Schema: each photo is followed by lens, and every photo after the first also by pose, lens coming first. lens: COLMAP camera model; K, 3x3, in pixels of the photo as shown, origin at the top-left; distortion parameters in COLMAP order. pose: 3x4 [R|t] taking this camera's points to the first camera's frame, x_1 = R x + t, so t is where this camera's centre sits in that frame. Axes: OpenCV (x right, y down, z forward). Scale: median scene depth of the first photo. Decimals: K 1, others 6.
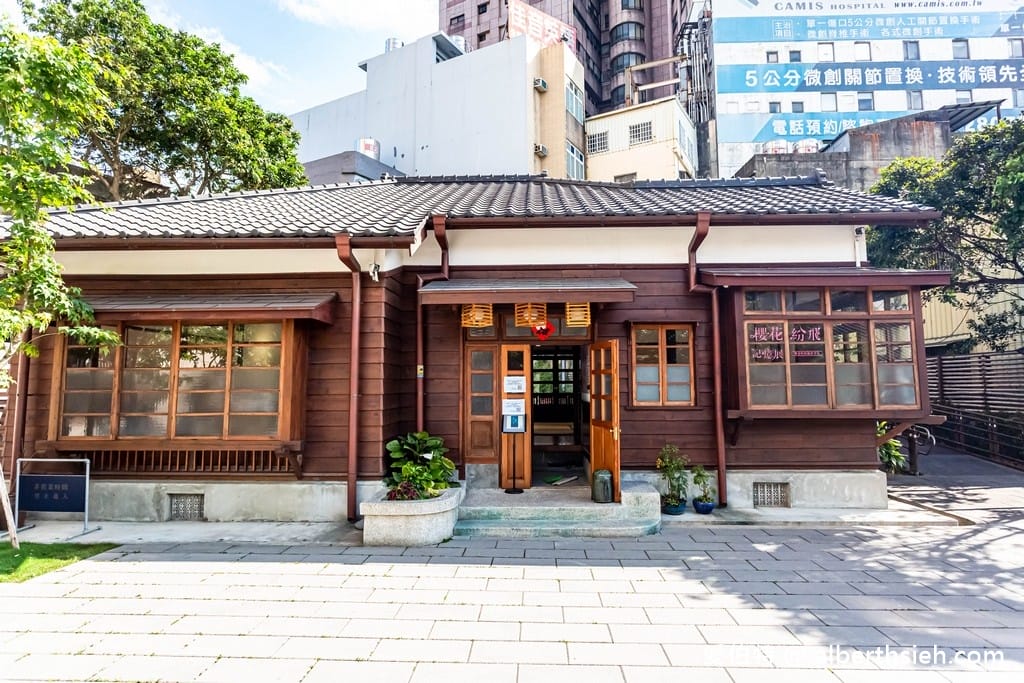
lens RADIAL K [[617.0, 0, 512.2], [0, 617.0, 339.1], [0, 0, 1]] dist [0.000743, -0.000100]
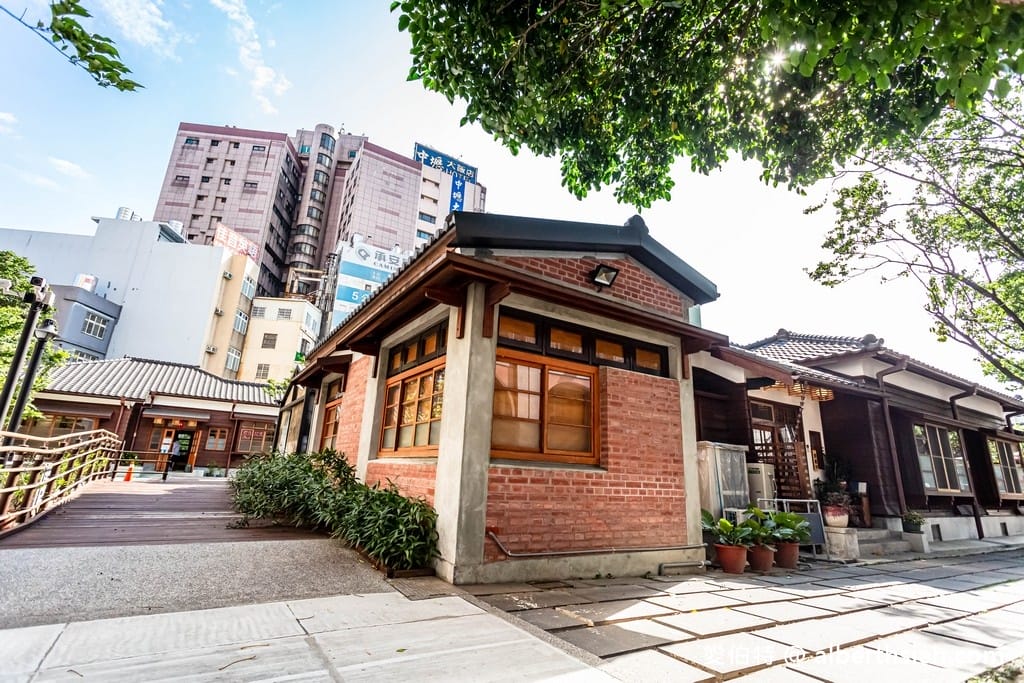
lens RADIAL K [[482.2, 0, 513.5], [0, 482.2, 332.5], [0, 0, 1]] dist [0.003601, 0.000319]
pose [[0.817359, 0.201126, 0.539882, 0.001423], [-0.089577, 0.970055, -0.225766, -0.017641], [-0.569122, 0.136170, 0.810899, -0.541108]]
